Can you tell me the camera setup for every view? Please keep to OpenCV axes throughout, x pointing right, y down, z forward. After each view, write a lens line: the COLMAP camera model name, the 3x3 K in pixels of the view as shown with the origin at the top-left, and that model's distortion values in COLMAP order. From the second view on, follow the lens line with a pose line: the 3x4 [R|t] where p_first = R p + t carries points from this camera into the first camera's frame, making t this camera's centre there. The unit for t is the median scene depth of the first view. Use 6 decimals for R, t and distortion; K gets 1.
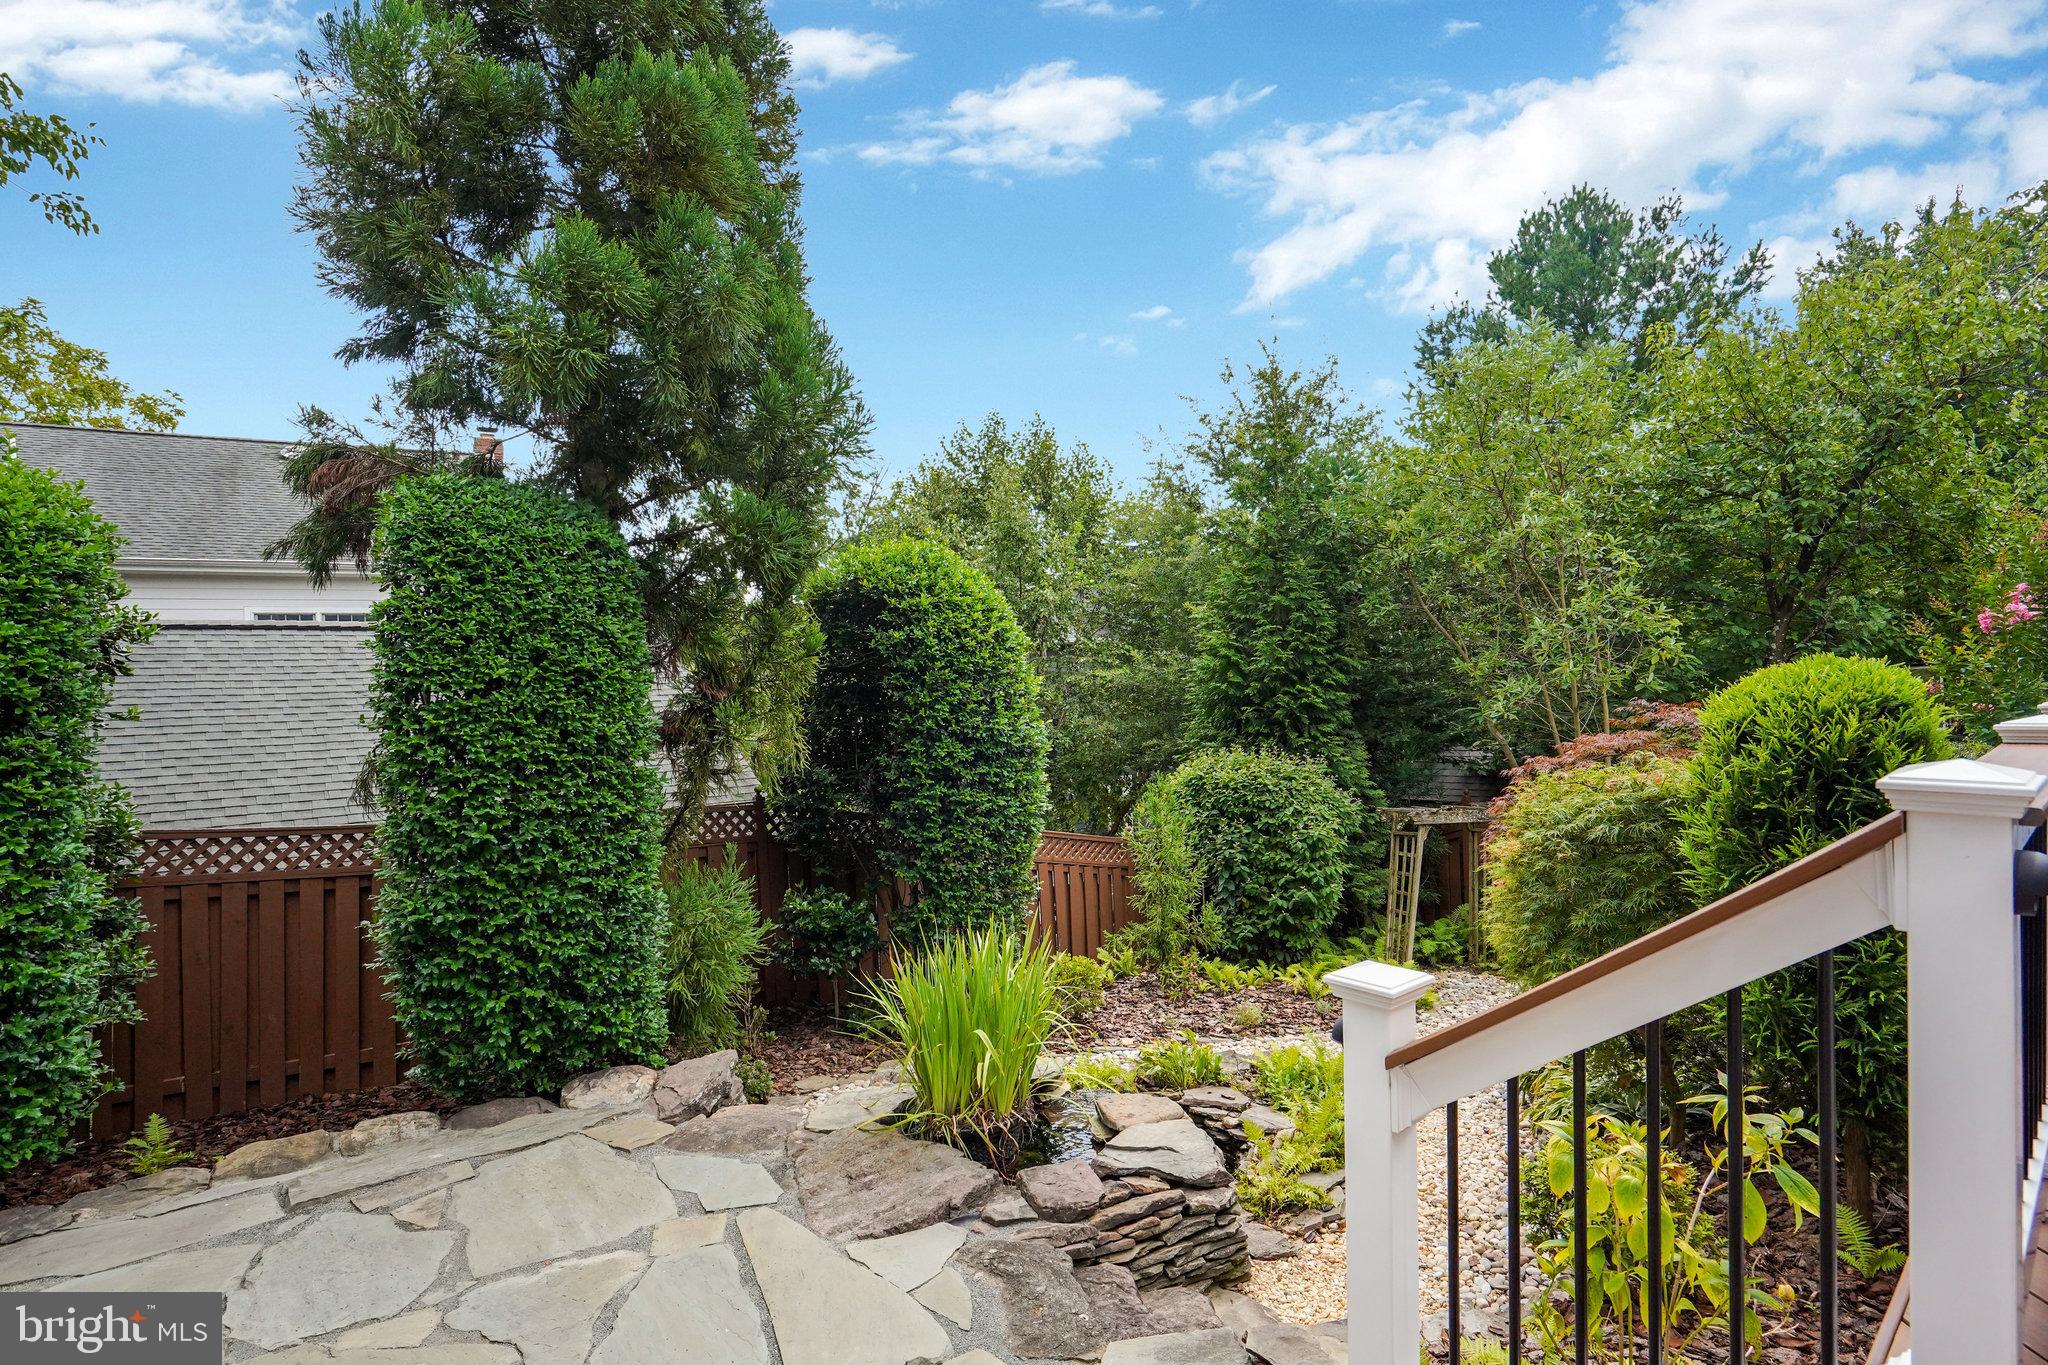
lens RADIAL K [[1037.1, 0, 1026.7], [0, 1037.1, 698.3], [0, 0, 1]] dist [-0.059254, 0.009291]
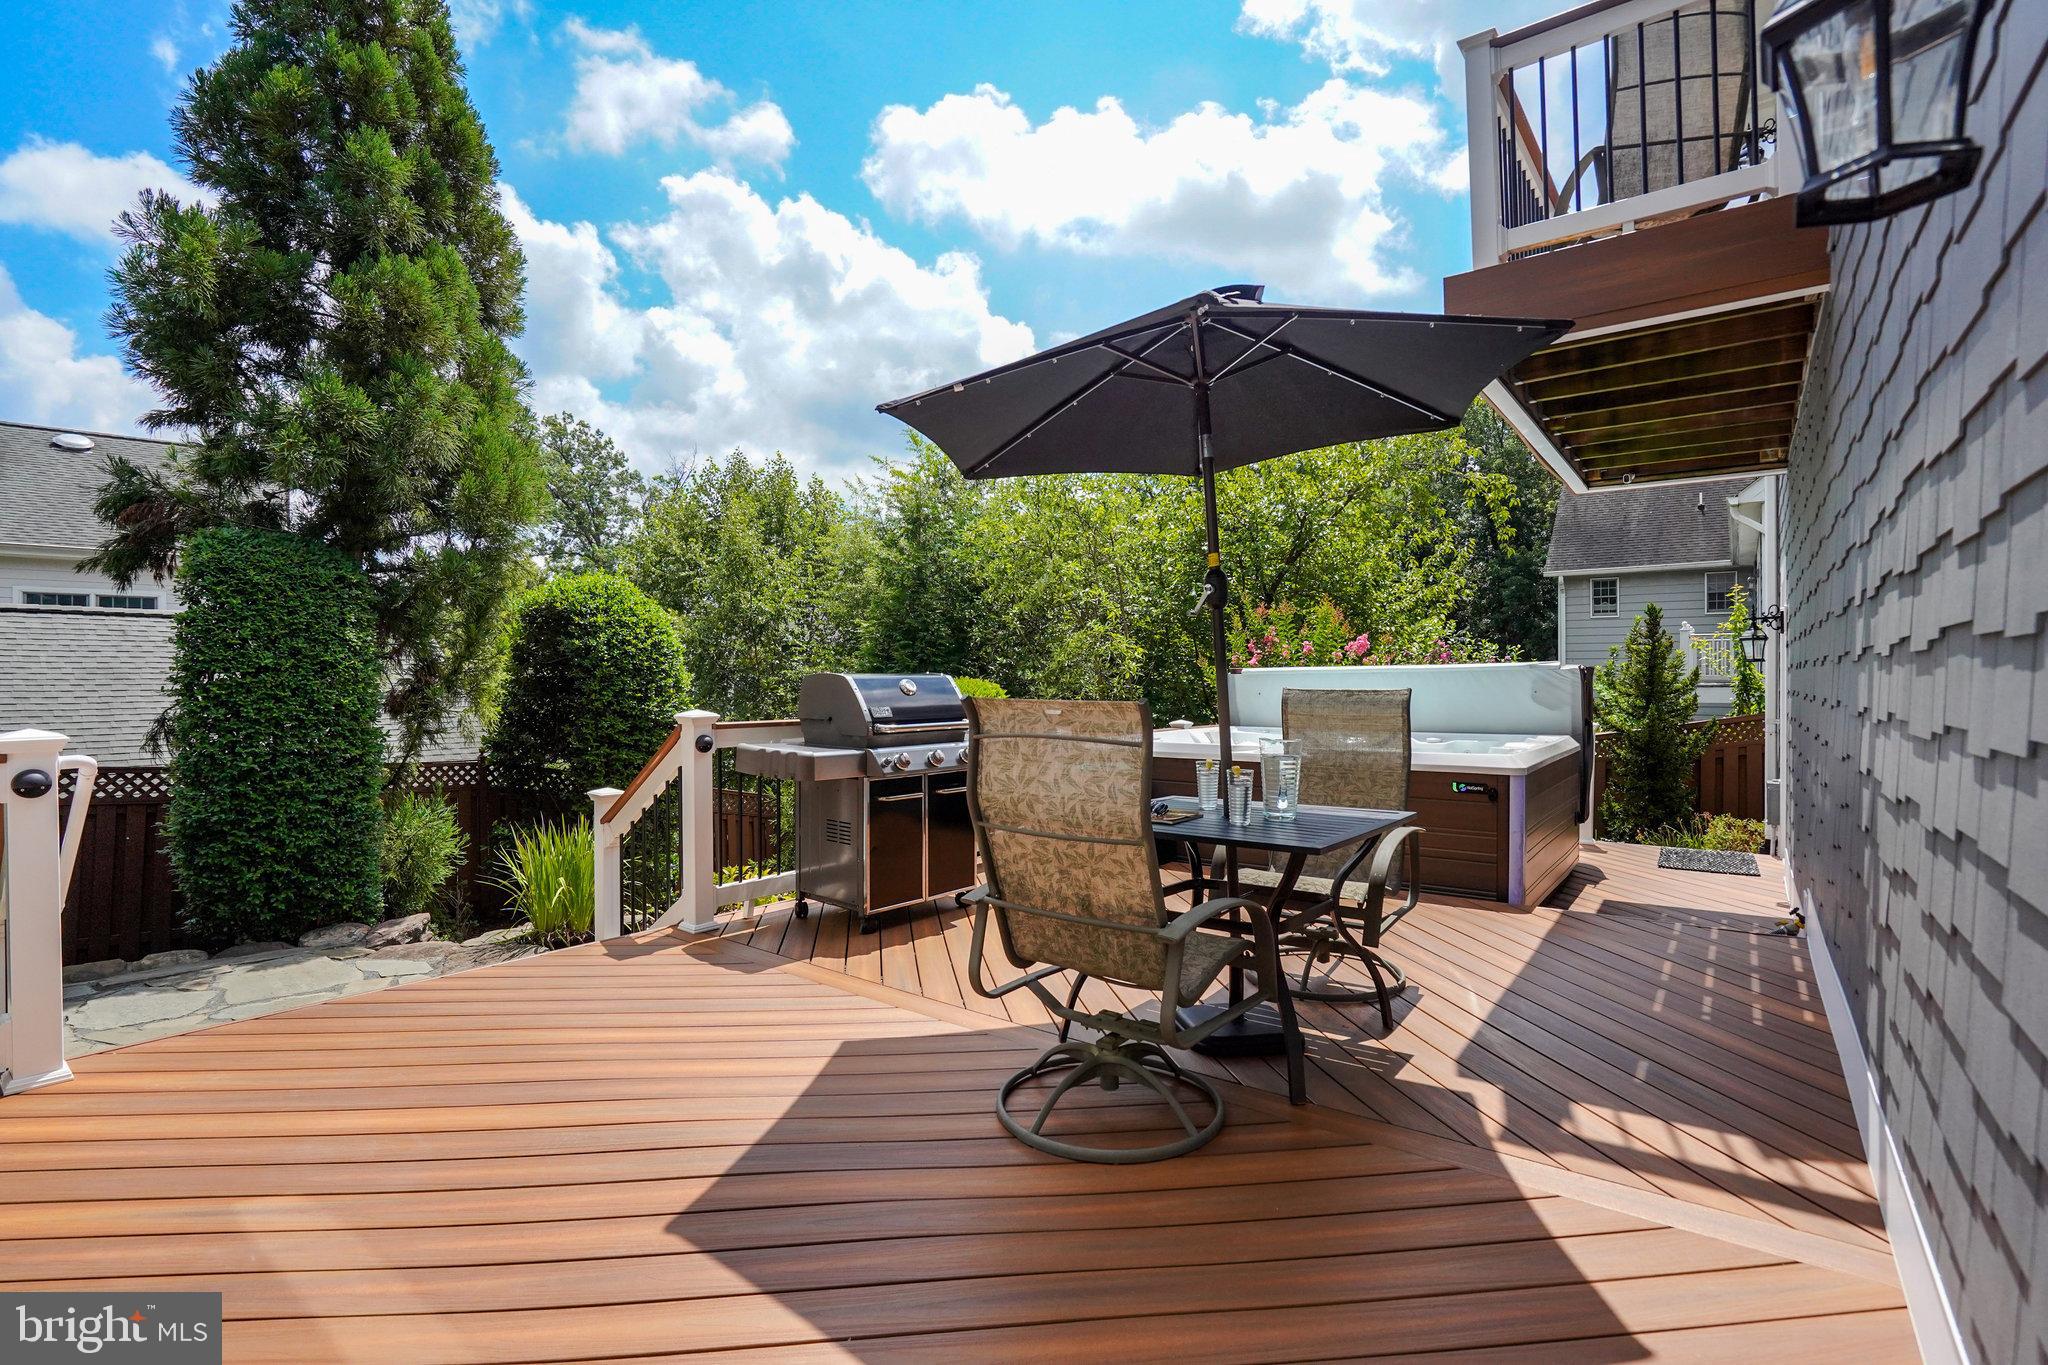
lens RADIAL K [[964.0, 0, 1020.1], [0, 964.0, 679.2], [0, 0, 1]] dist [-0.044896, 0.014715]
pose [[0.981921, 0.032444, 0.186491, 0.324438], [-0.029958, 0.999421, -0.016133, -0.009408], [-0.186906, 0.010255, 0.982324, -0.587454]]
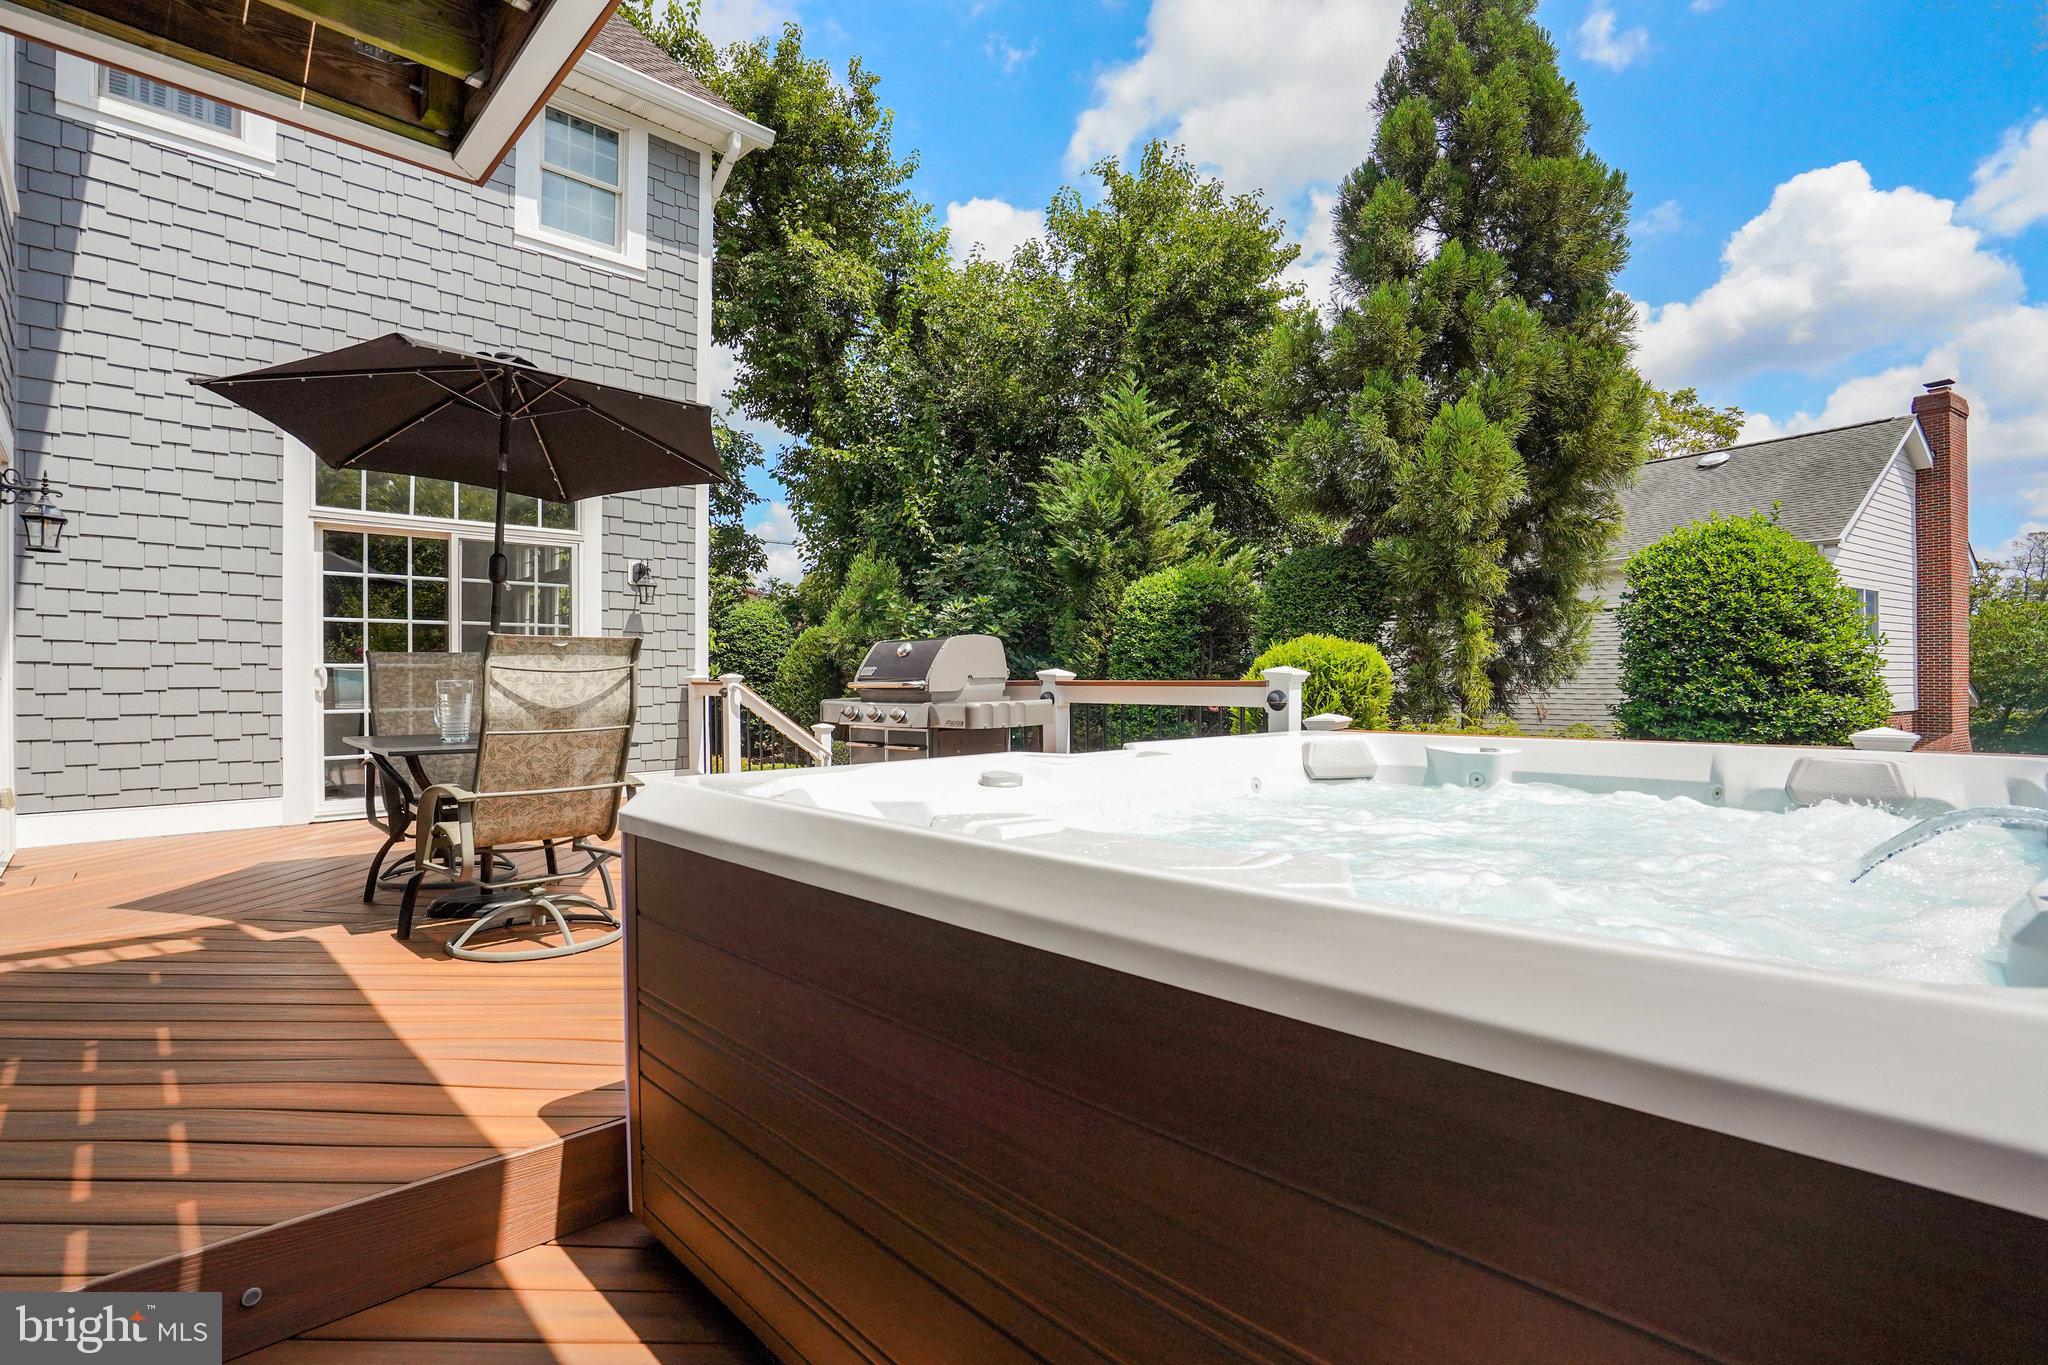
lens RADIAL K [[964.0, 0, 1017.1], [0, 964.0, 678.4], [0, 0, 1]] dist [-0.044896, 0.014715]
pose [[0.042526, 0.030200, -0.998639, 1.321989], [-0.008761, 0.999516, 0.029854, -0.014360], [0.999057, 0.007480, 0.042770, 0.341804]]
